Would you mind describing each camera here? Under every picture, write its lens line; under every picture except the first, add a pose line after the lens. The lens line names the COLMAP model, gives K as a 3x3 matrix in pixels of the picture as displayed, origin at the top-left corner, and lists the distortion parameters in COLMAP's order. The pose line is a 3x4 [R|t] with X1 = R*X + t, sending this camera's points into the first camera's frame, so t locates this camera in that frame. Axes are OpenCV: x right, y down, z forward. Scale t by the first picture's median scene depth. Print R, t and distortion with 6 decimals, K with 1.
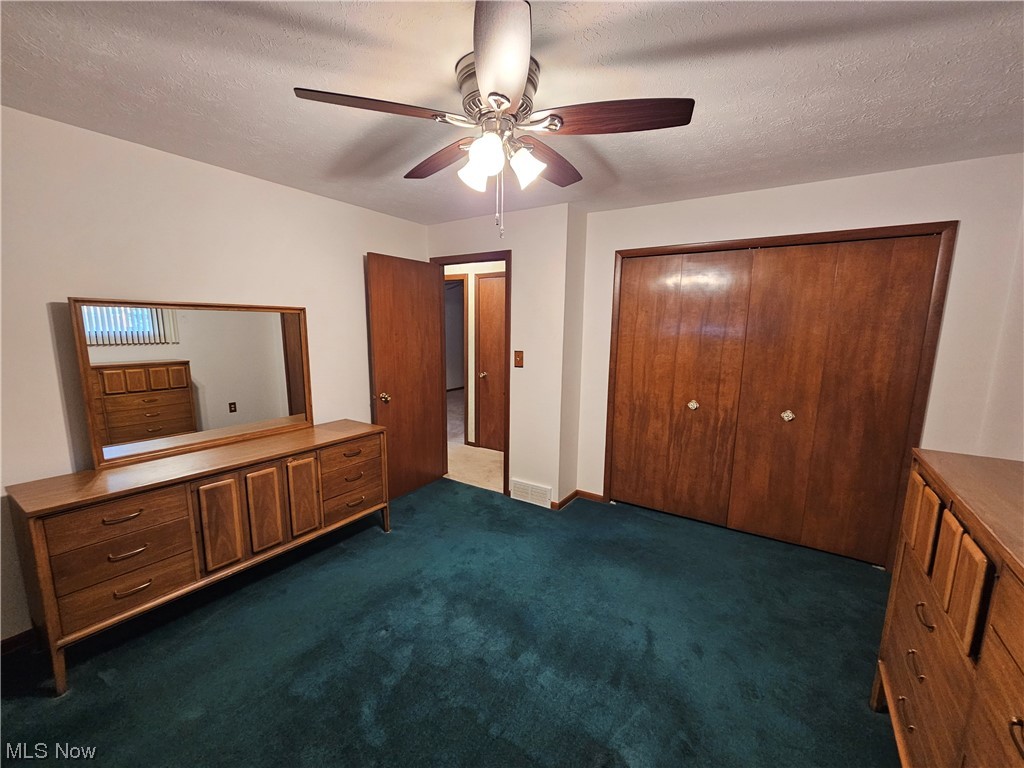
lens RADIAL K [[416.0, 0, 513.2], [0, 416.0, 398.8], [0, 0, 1]] dist [0.000311, 0.000078]
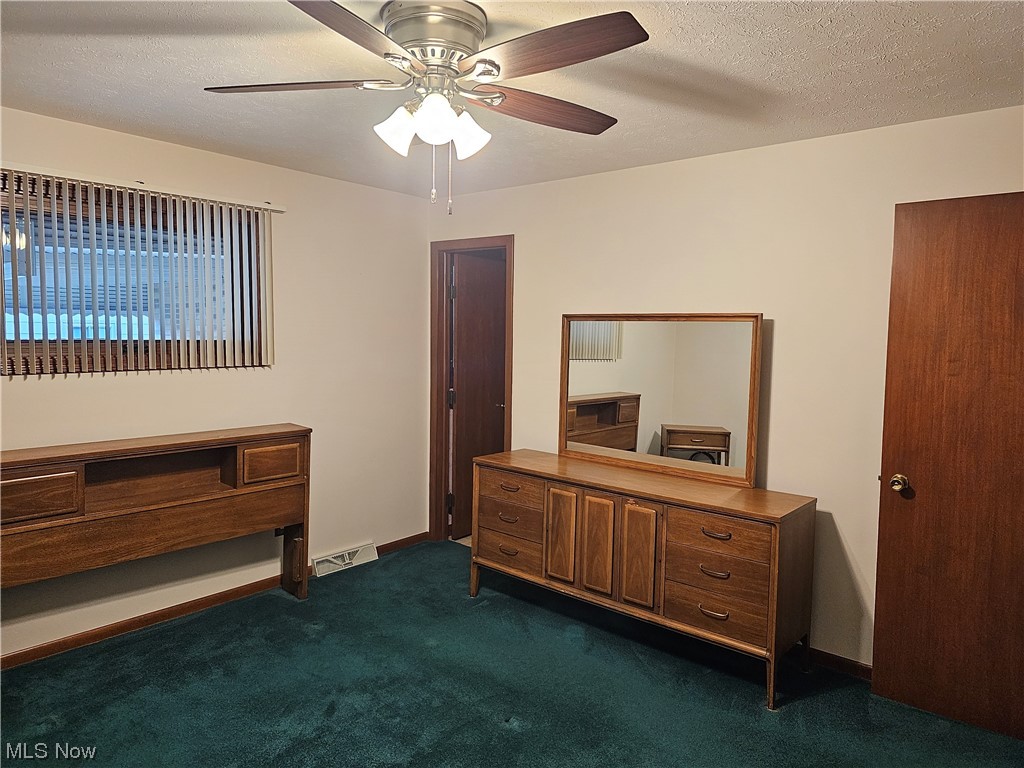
lens RADIAL K [[689.9, 0, 511.4], [0, 689.9, 386.1], [0, 0, 1]] dist [0.099758, -0.078199]
pose [[-0.119697, 0.066450, -0.990584, 0.650281], [-0.190957, 0.977587, 0.088652, -0.117643], [0.974273, 0.199770, -0.104325, 0.692928]]
